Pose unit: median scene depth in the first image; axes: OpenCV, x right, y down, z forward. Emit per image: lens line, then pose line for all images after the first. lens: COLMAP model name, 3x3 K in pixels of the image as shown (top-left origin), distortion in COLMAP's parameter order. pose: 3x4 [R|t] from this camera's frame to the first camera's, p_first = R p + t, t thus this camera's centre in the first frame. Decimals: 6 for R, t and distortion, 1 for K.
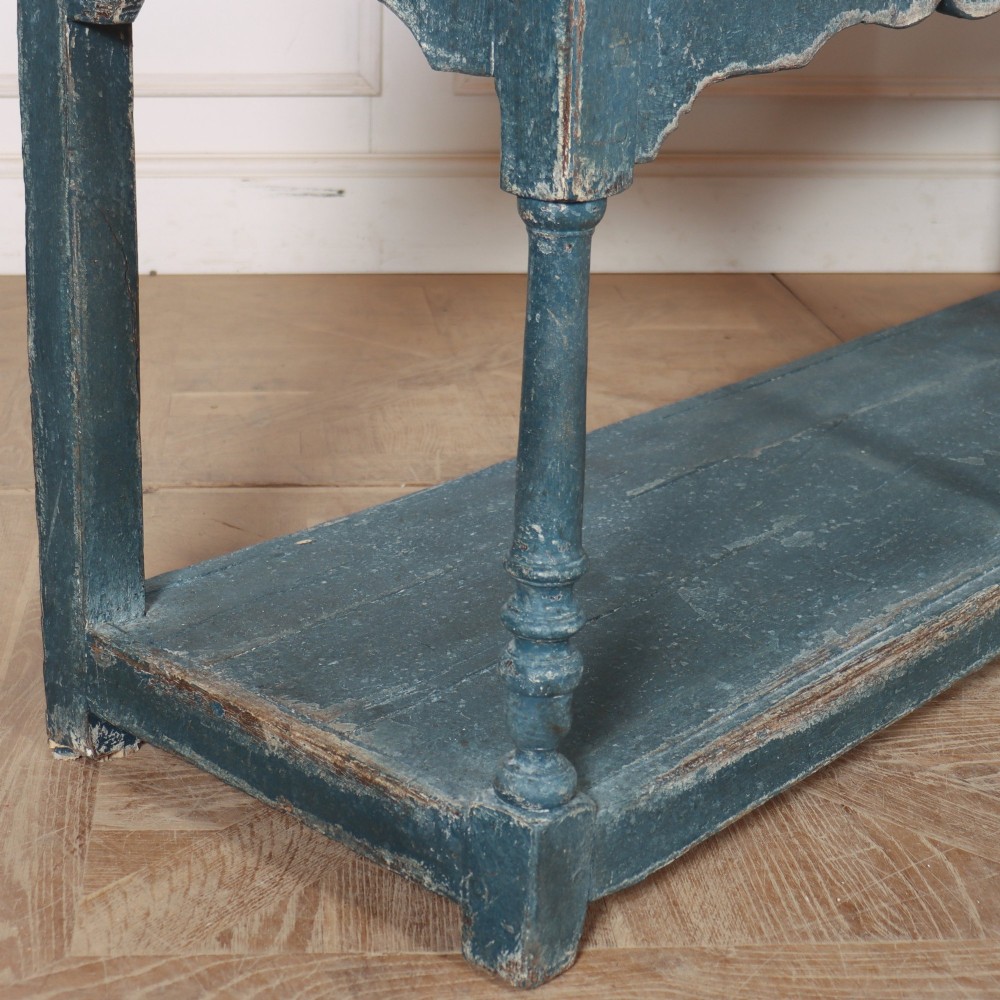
lens RADIAL K [[1994.3, 0, 348.0], [0, 1994.3, 539.1], [0, 0, 1]] dist [-0.132523, 0.225490]
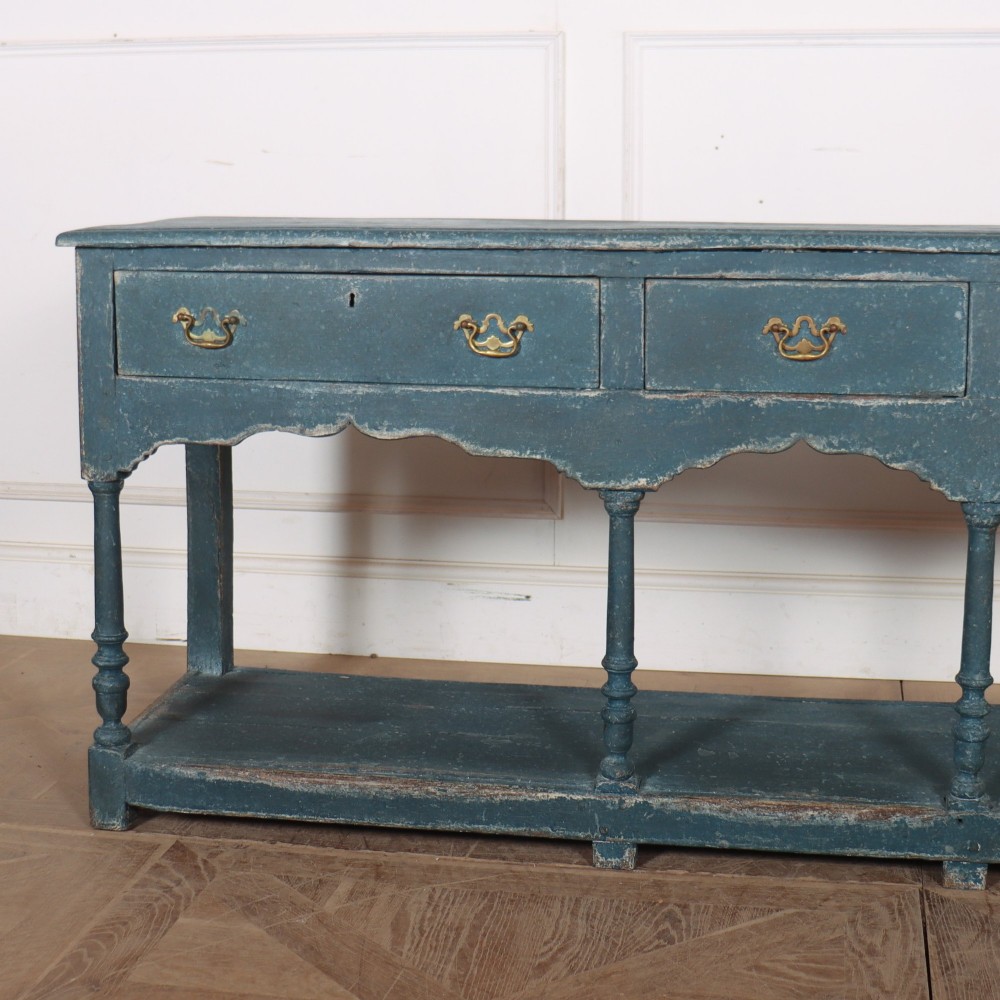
lens RADIAL K [[1941.9, 0, 436.2], [0, 1941.9, 436.8], [0, 0, 1]] dist [-0.188800, 0.201540]
pose [[0.544531, 0.119031, -0.830252, 1.766272], [-0.295165, 0.953753, -0.056850, -0.159785], [0.785088, 0.276018, 0.554482, -0.015393]]
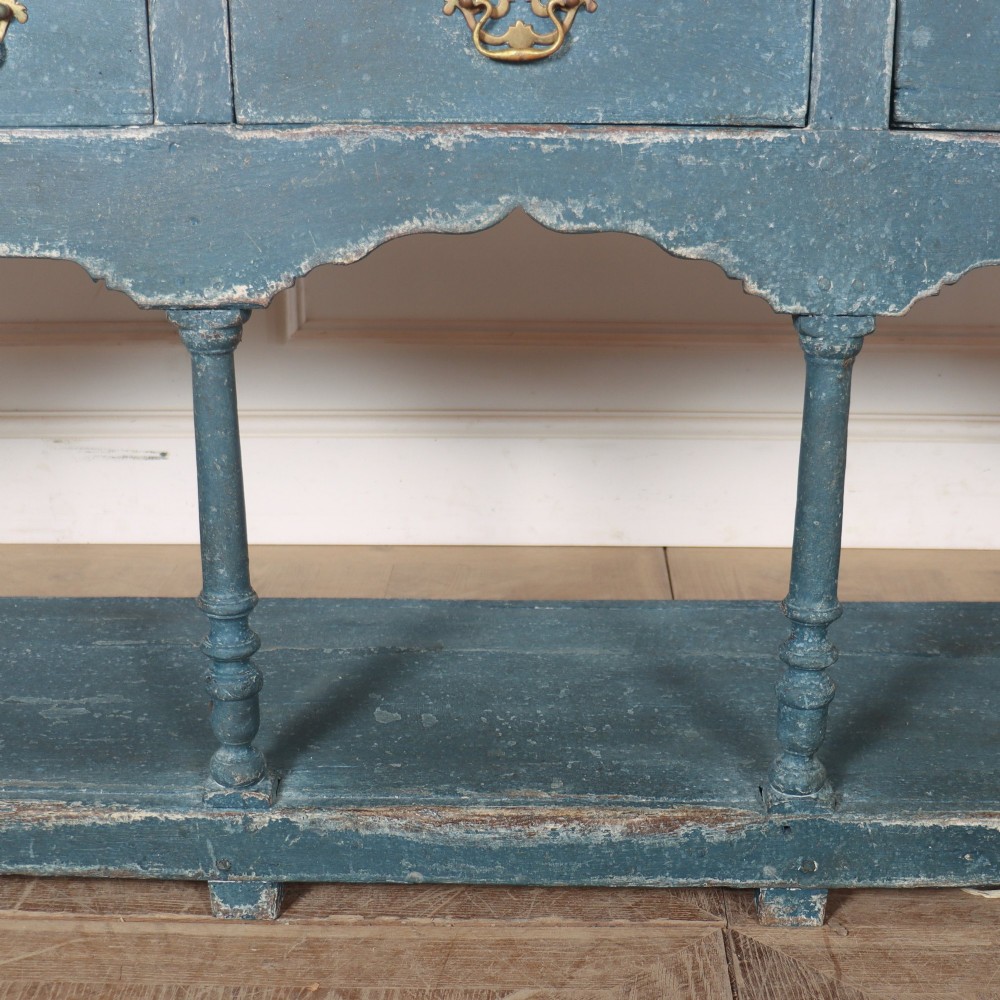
lens RADIAL K [[1719.0, 0, 547.3], [0, 1719.0, 691.2], [0, 0, 1]] dist [-0.174643, 0.137509]
pose [[0.696084, 0.283325, -0.659693, 1.173434], [-0.261243, 0.955808, 0.134846, -0.235818], [0.668745, 0.078476, 0.739339, 0.576930]]
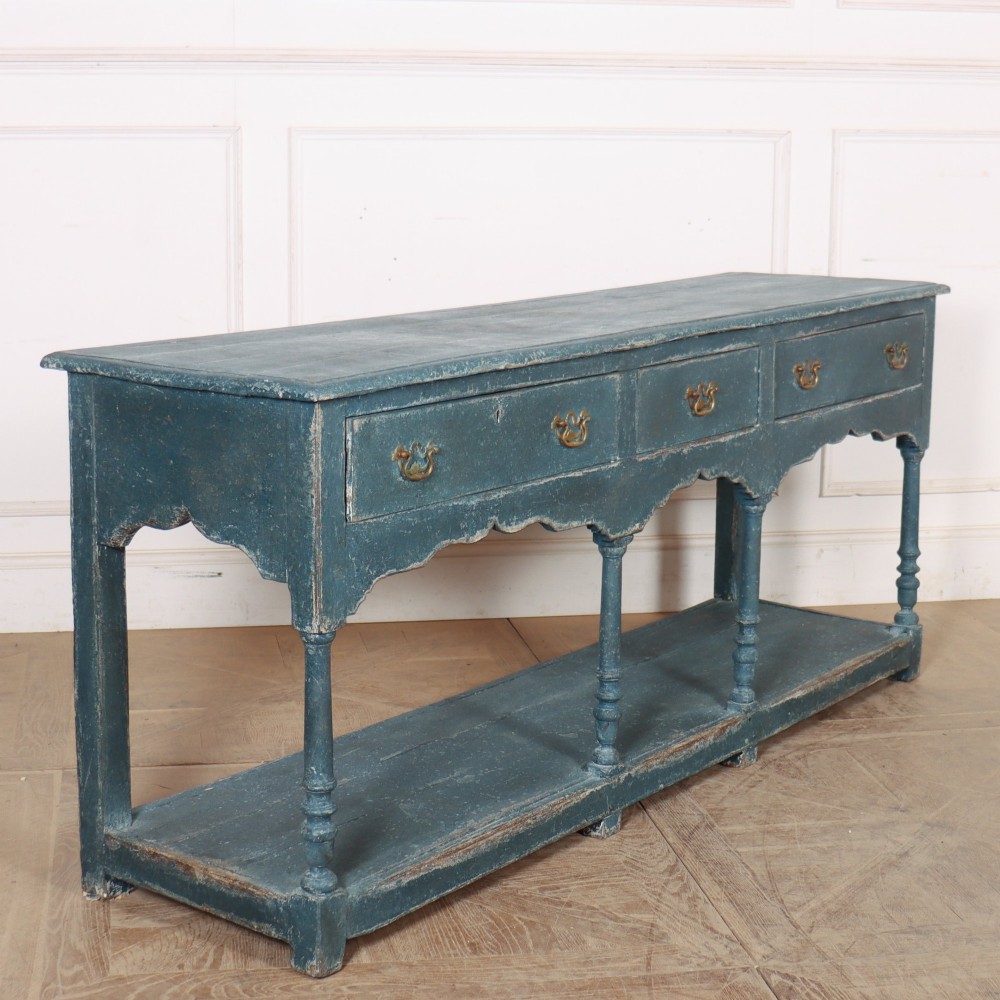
lens RADIAL K [[2017.8, 0, 456.9], [0, 2017.8, 534.3], [0, 0, 1]] dist [-0.181571, 0.053802]
pose [[0.992818, -0.022144, 0.117571, -0.007776], [0.039705, 0.988011, -0.149193, 0.065807], [-0.112858, 0.152789, 0.981793, -1.115489]]
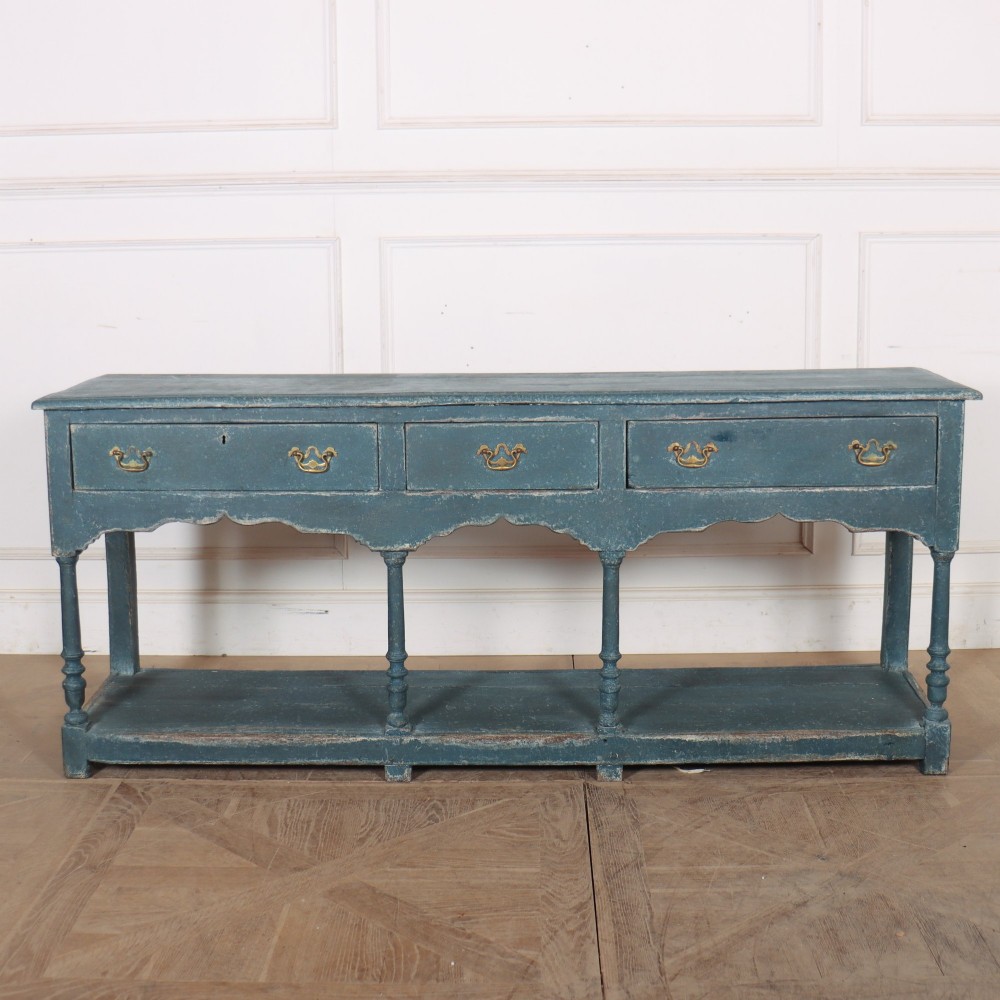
lens RADIAL K [[1609.8, 0, 500.5], [0, 1609.8, 512.5], [0, 0, 1]] dist [-0.175660, 0.122896]
pose [[0.690834, 0.125840, -0.711978, 2.199731], [-0.249236, 0.965827, -0.071127, -0.186967], [0.678697, 0.226588, 0.698590, -0.462251]]
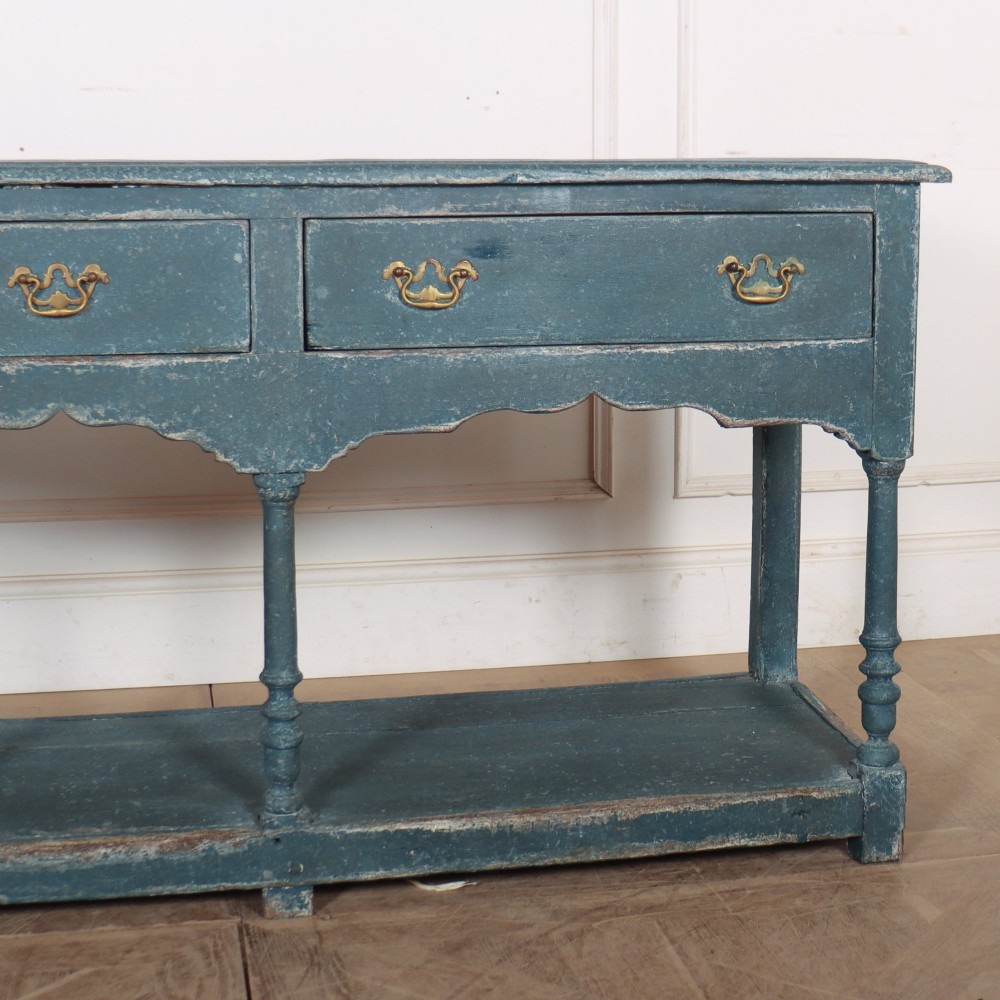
lens RADIAL K [[1997.9, 0, 688.3], [0, 1997.9, 402.3], [0, 0, 1]] dist [-0.192442, 0.203091]
pose [[0.865398, 0.073351, -0.495687, 1.658288], [-0.188507, 0.964215, -0.186423, -0.171046], [0.464275, 0.254771, 0.848257, 0.155203]]
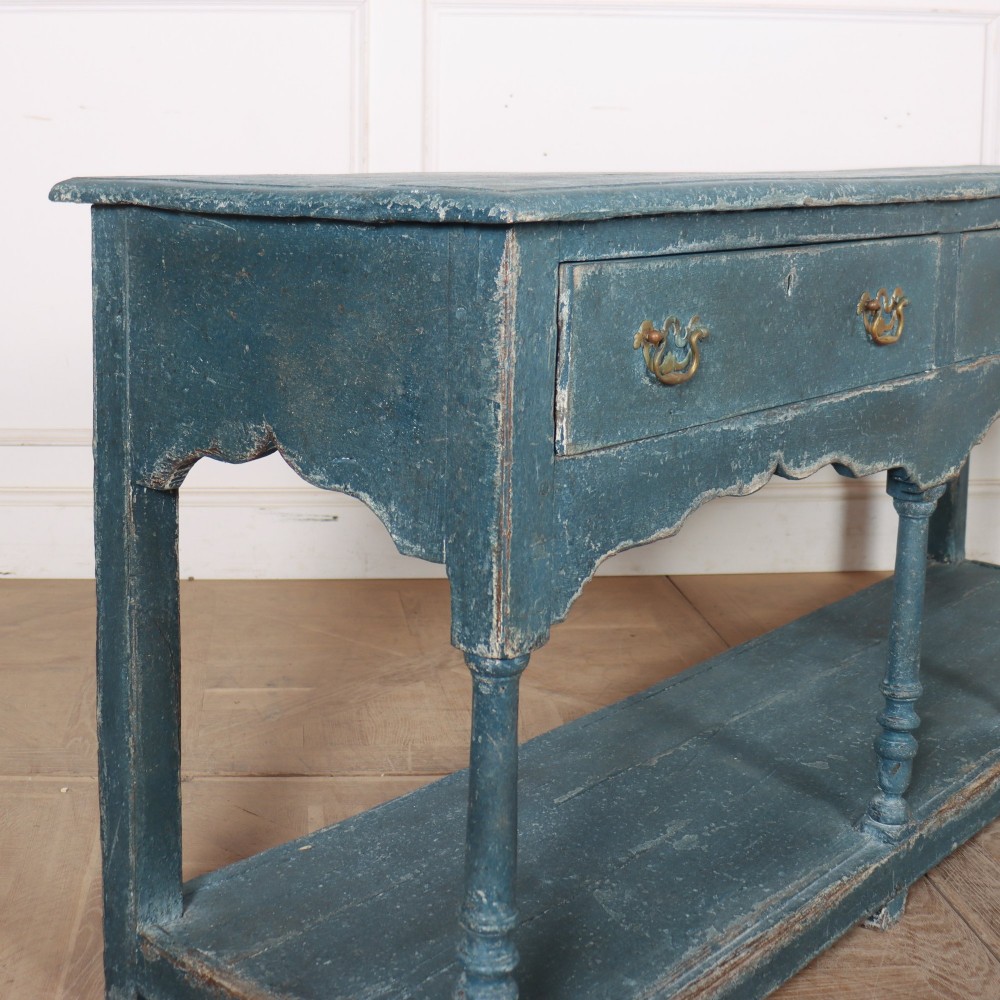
lens RADIAL K [[1565.0, 0, 326.2], [0, 1565.0, 363.4], [0, 0, 1]] dist [-0.193242, 0.188332]
pose [[0.999946, -0.001135, -0.010300, 0.002446], [-0.001161, 0.975453, -0.220204, -0.099612], [0.010297, 0.220204, 0.975399, -0.052936]]
